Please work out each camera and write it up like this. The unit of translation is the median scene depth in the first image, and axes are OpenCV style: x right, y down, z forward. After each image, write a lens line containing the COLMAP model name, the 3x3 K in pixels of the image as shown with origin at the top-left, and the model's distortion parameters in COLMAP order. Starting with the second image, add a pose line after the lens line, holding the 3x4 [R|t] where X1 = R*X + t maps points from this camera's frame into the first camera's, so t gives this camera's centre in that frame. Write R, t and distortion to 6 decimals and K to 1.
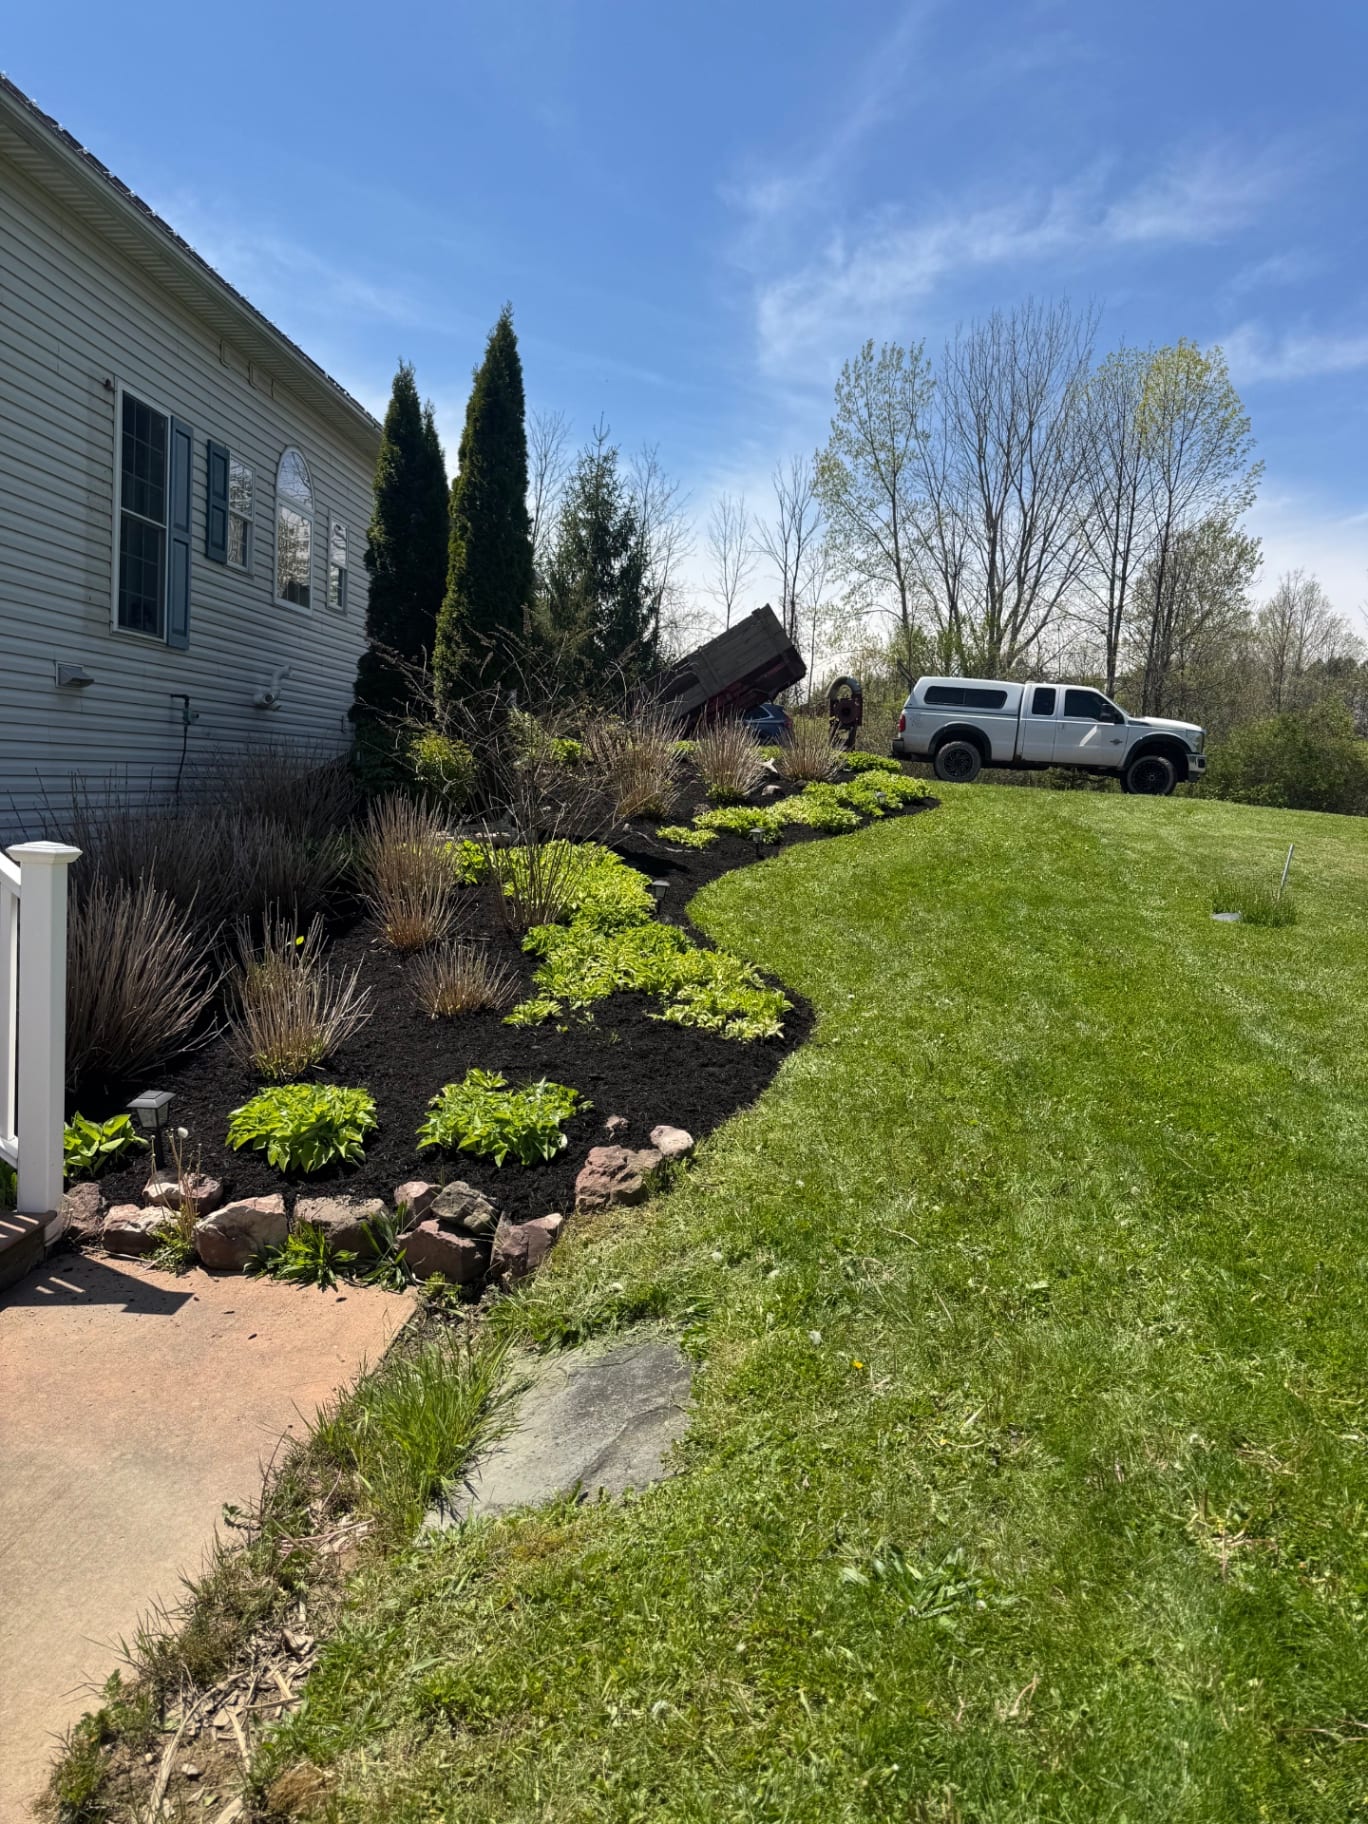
lens RADIAL K [[1274.5, 0, 684.0], [0, 1274.5, 912.0], [0, 0, 1]] dist [0.101961, -0.142339]
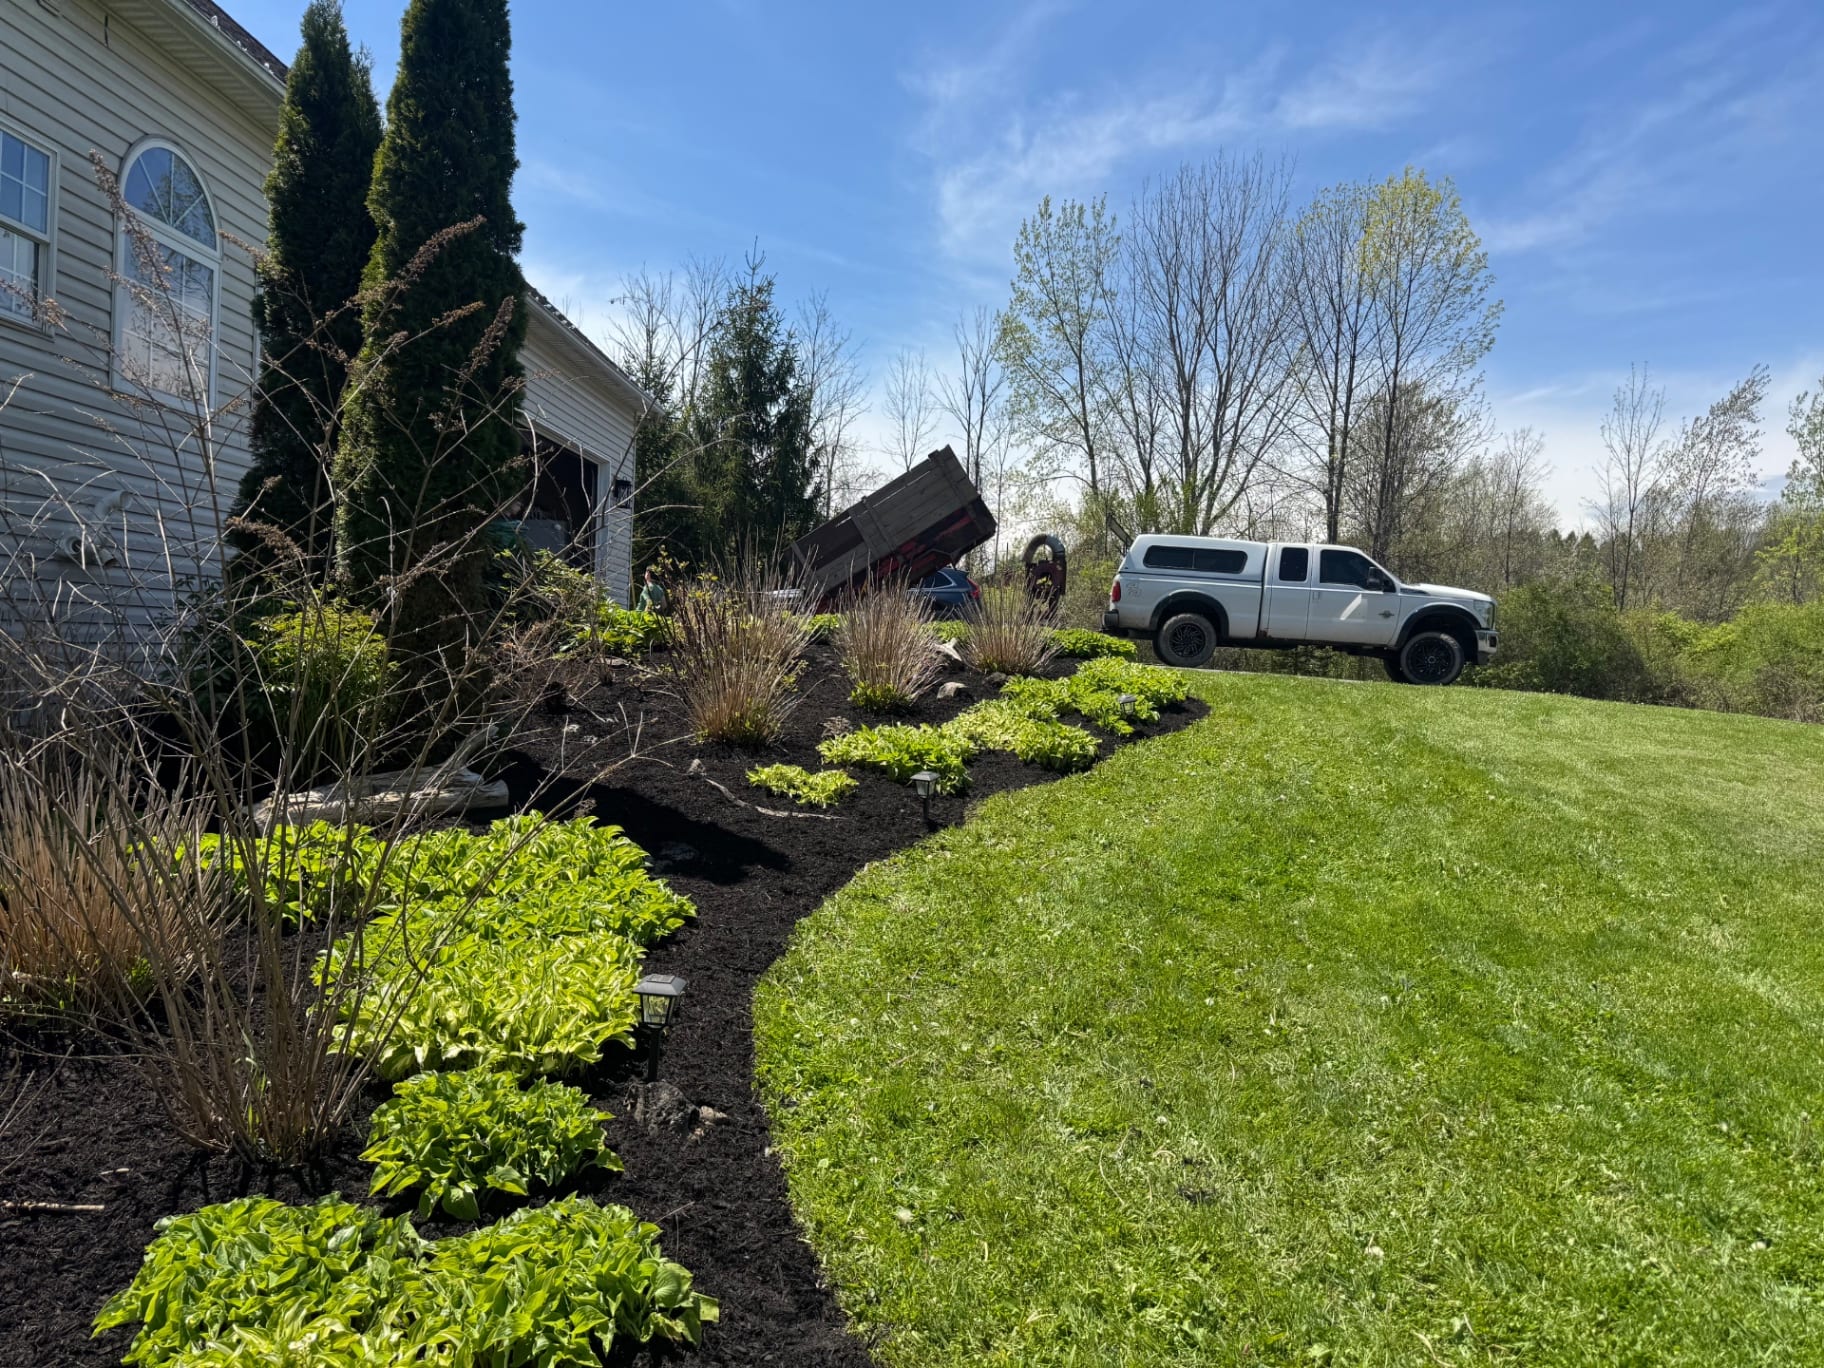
lens RADIAL K [[1274.5, 0, 898.0], [0, 1274.5, 690.7], [0, 0, 1]] dist [0.101961, -0.142339]
pose [[0.999737, -0.002279, 0.022820, 0.015296], [0.003904, 0.997438, -0.071434, -0.028228], [-0.022599, 0.071505, 0.997184, 0.206568]]
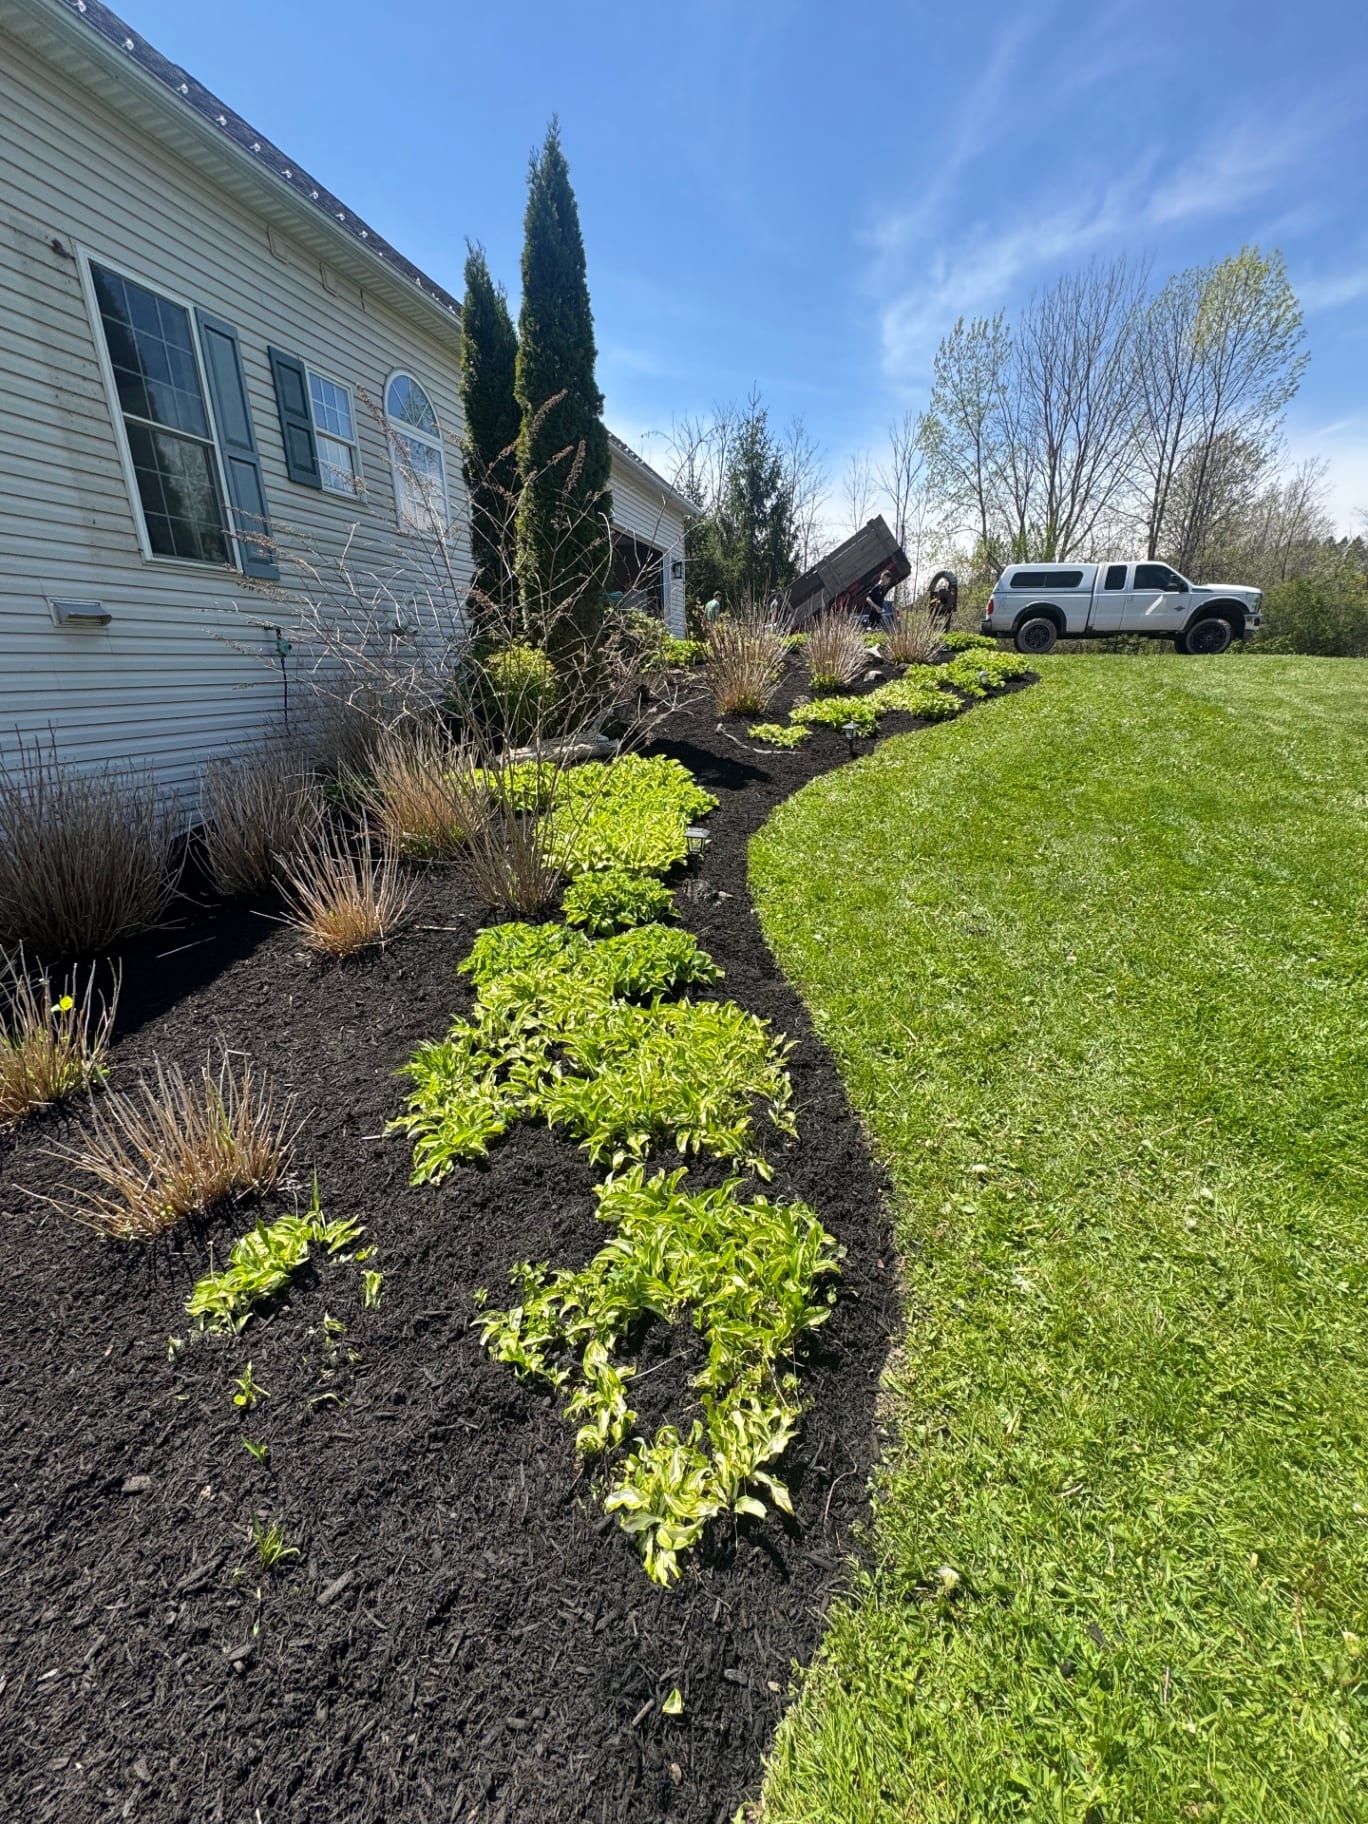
lens RADIAL K [[726.1, 0, 685.1], [0, 726.1, 911.3], [0, 0, 1]] dist [-0.002855, 0.000567]
pose [[0.979516, -0.002737, -0.201347, 0.020717], [0.047065, 0.975324, 0.215704, -0.023826], [0.195788, -0.220762, 0.955474, 0.198358]]
